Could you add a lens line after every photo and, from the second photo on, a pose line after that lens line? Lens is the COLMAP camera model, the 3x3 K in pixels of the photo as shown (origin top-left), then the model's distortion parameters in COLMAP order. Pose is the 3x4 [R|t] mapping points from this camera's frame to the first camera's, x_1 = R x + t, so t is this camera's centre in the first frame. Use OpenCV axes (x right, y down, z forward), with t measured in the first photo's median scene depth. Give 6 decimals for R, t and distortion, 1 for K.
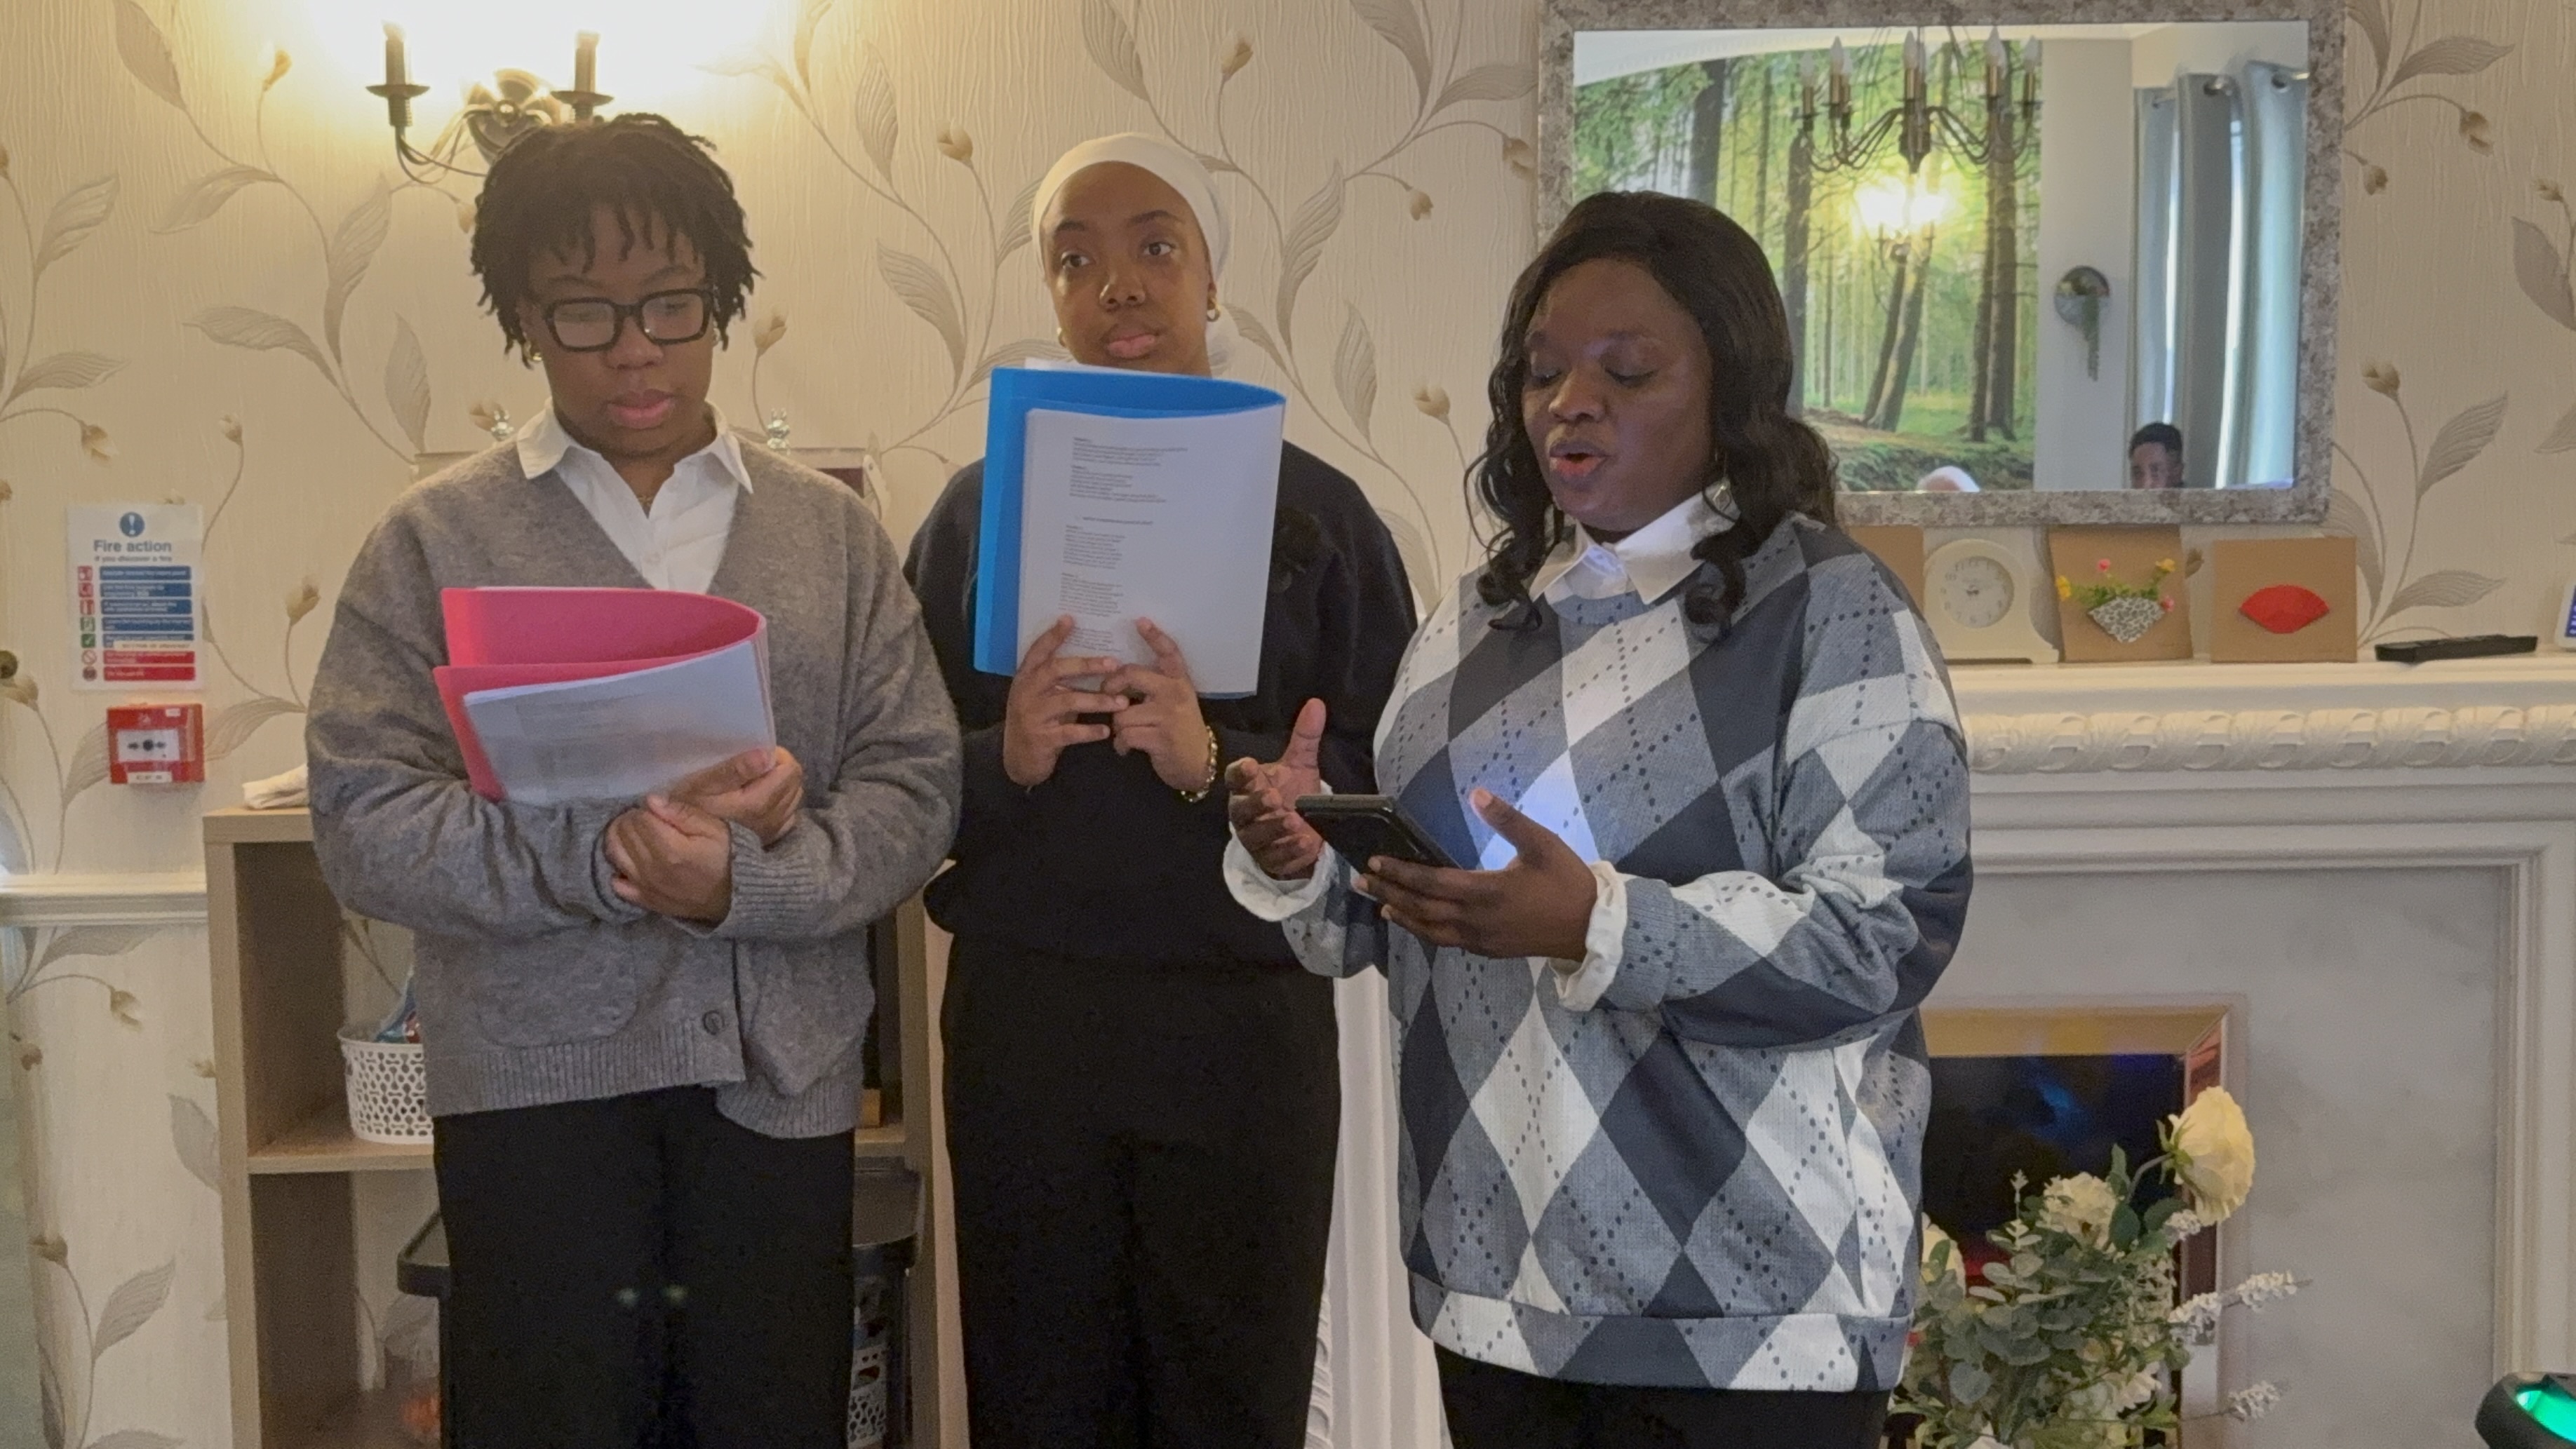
lens RADIAL K [[2728.3, 0, 1288.0], [0, 2728.3, 724.5], [0, 0, 1]] dist [0.074273, -0.016700]
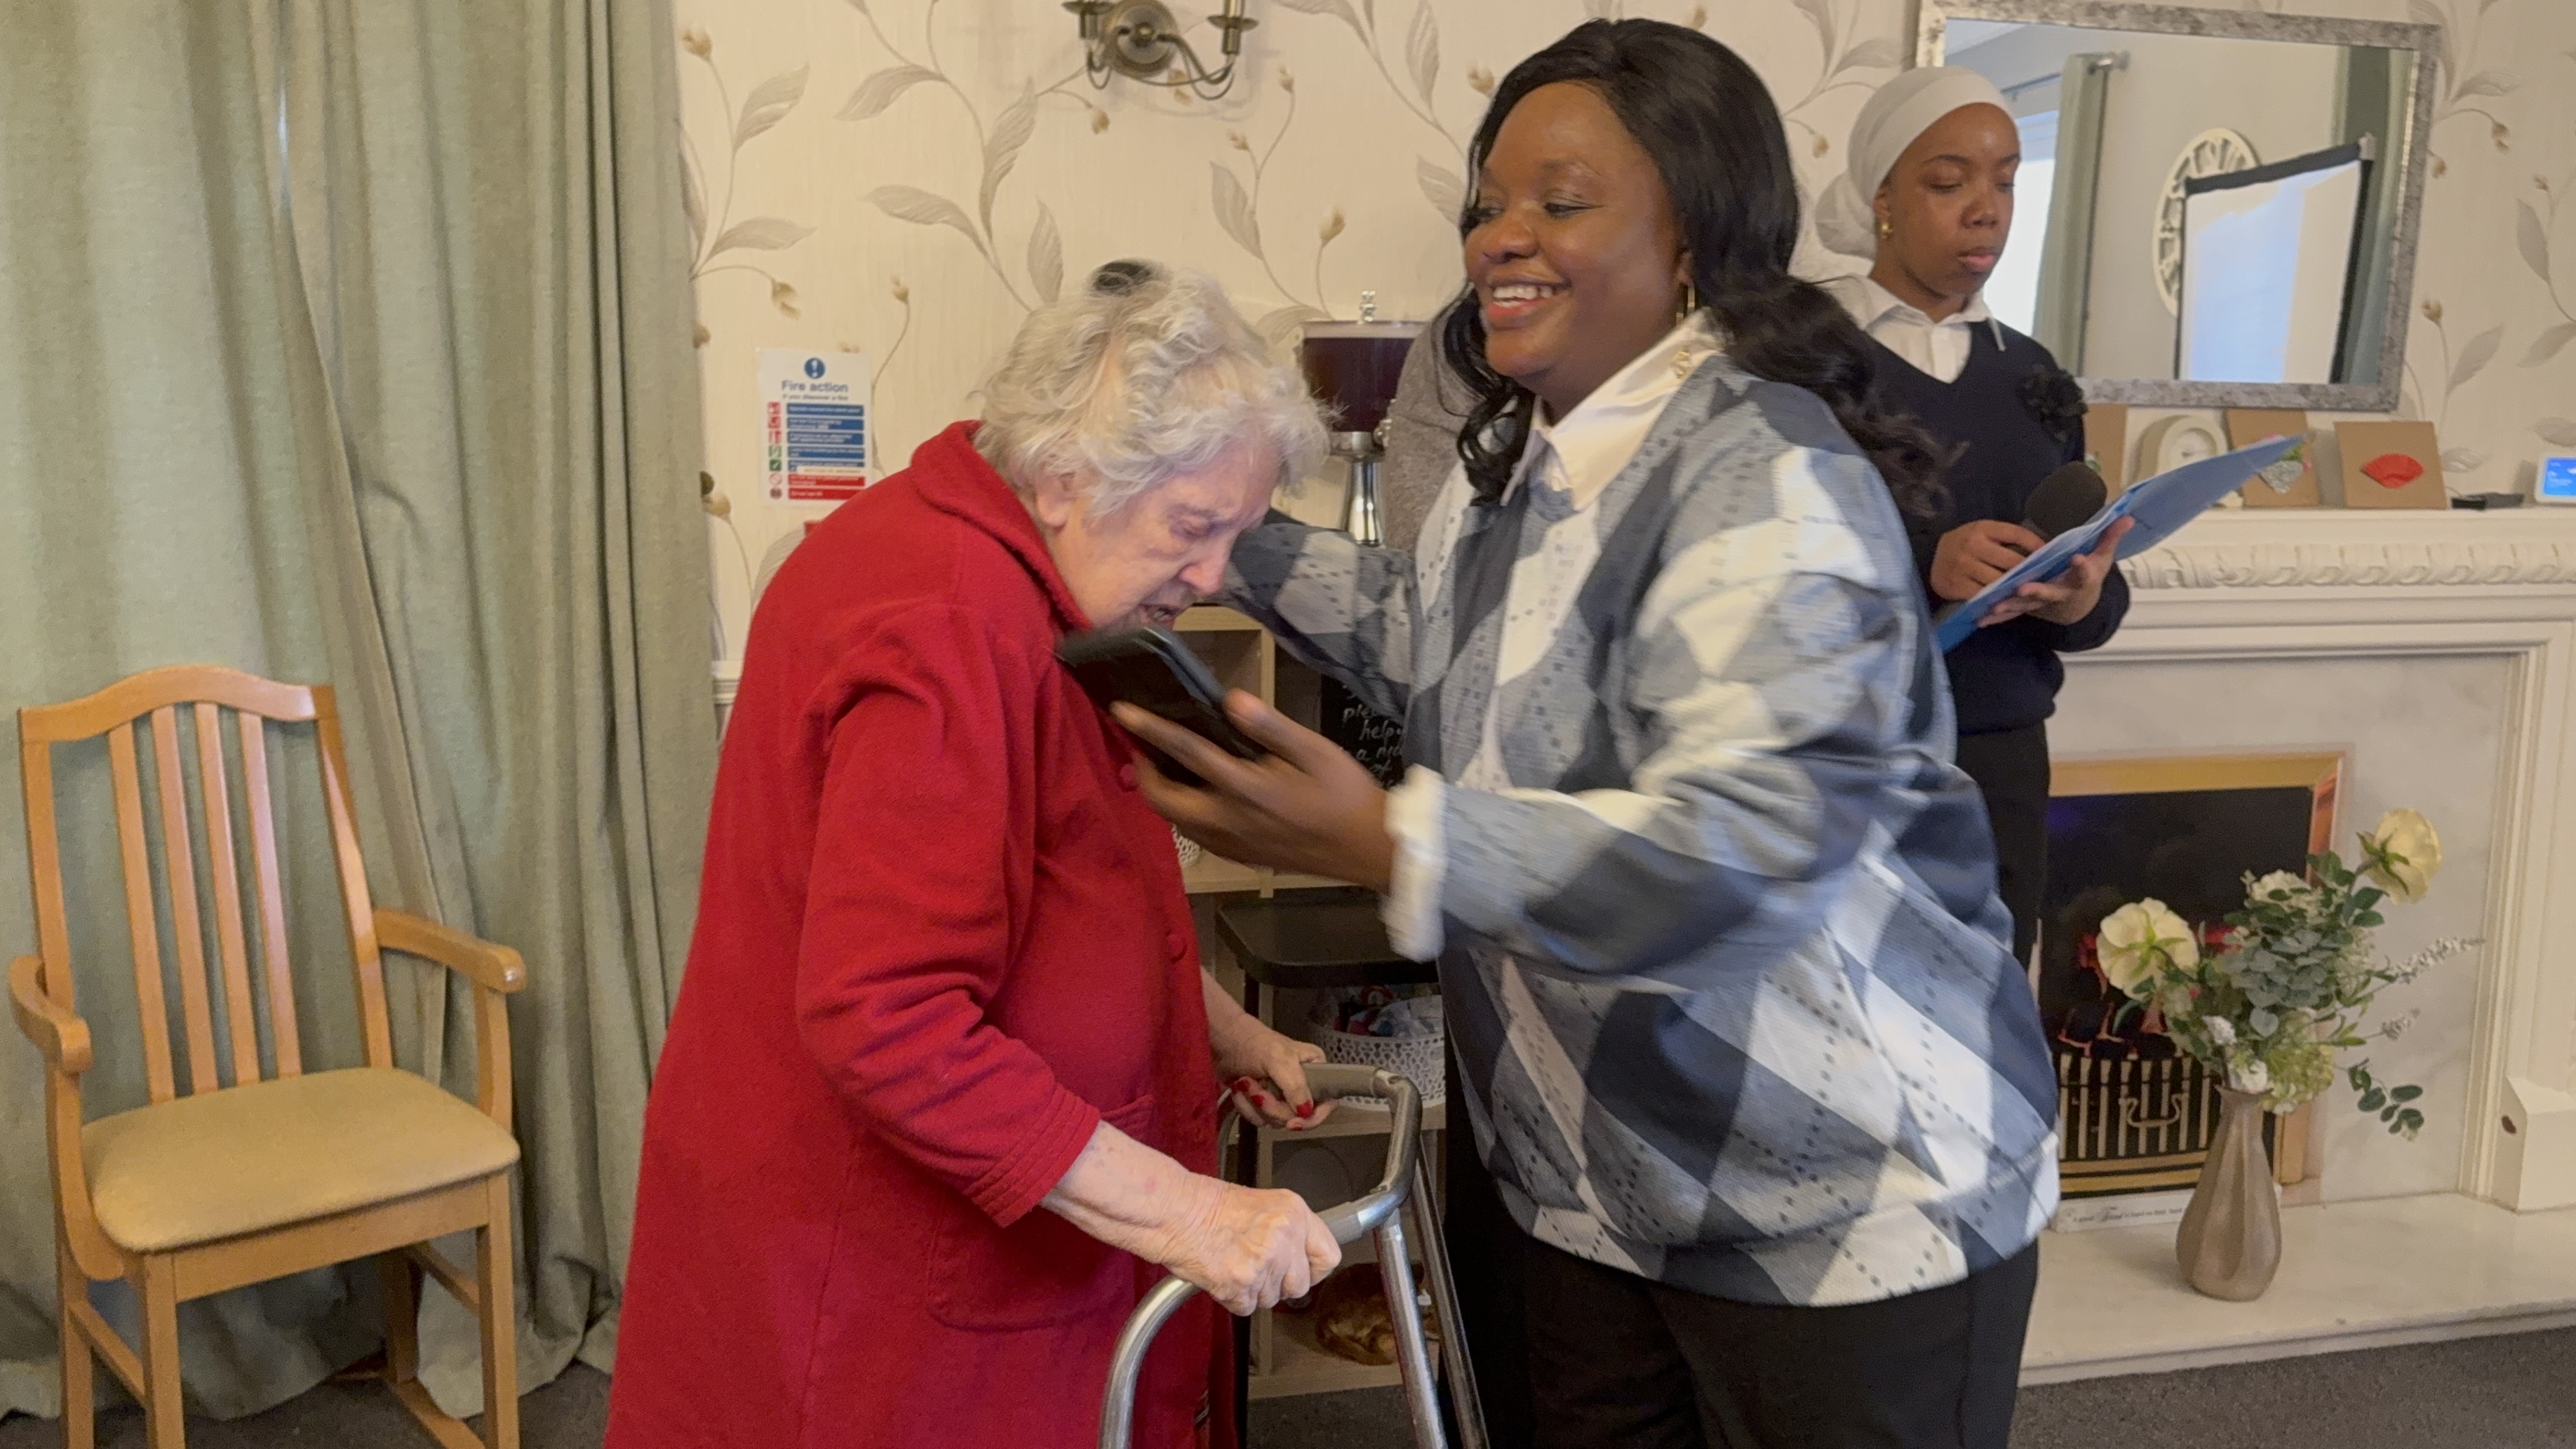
lens RADIAL K [[2232.8, 0, 1288.0], [0, 2232.8, 724.5], [0, 0, 1]] dist [0.120009, -0.253123]
pose [[0.971746, -0.007639, 0.235904, -0.449669], [-0.009957, 0.997260, 0.073309, 0.007939], [-0.235818, -0.073587, 0.969007, -0.001800]]
